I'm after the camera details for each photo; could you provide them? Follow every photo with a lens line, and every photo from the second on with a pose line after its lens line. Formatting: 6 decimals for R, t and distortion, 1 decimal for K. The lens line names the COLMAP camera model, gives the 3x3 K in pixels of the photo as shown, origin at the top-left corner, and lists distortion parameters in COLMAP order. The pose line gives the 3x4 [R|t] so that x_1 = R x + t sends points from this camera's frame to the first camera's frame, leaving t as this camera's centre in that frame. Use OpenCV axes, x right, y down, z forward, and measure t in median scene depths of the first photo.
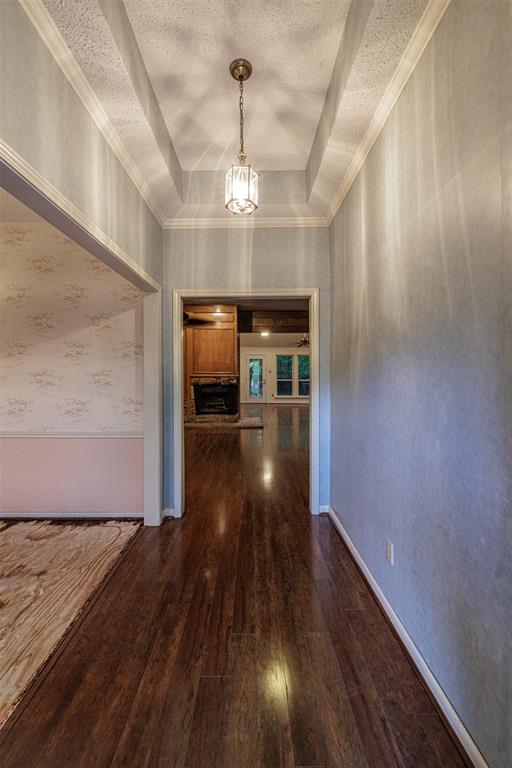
lens RADIAL K [[326.8, 0, 255.6], [0, 326.8, 377.7], [0, 0, 1]] dist [0.001288, 0.000247]
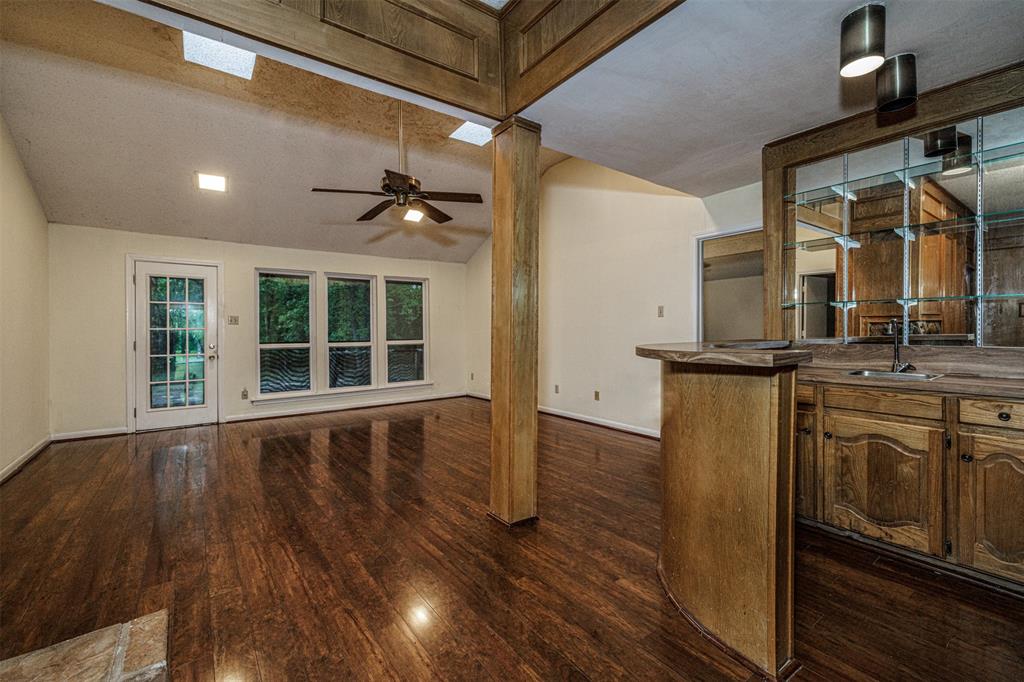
lens RADIAL K [[435.7, 0, 509.2], [0, 435.7, 331.0], [0, 0, 1]] dist [0.001288, 0.000247]
pose [[0.813144, -0.010299, 0.581972, 0.024491], [0.019970, 0.999748, -0.010211, 0.001065], [-0.581720, 0.019925, 0.813145, 0.830295]]
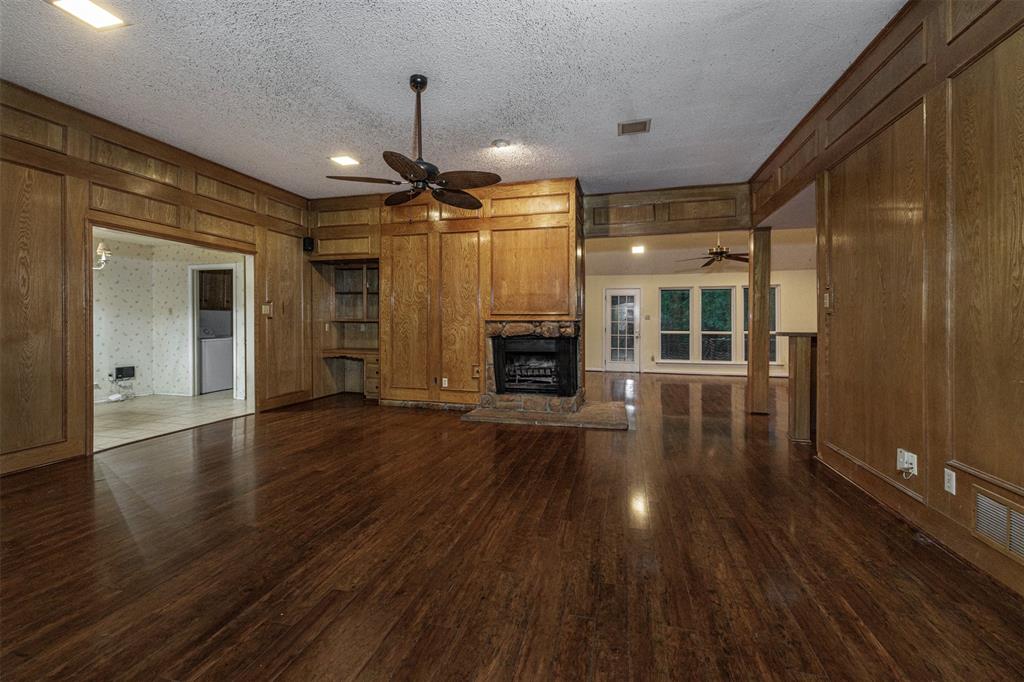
lens RADIAL K [[435.7, 0, 518.7], [0, 435.7, 321.5], [0, 0, 1]] dist [0.001288, 0.000247]
pose [[0.967869, -0.000976, -0.251454, 0.027739], [-0.005689, 0.999652, -0.025777, 0.015232], [0.251392, 0.026379, 0.967526, 0.327710]]
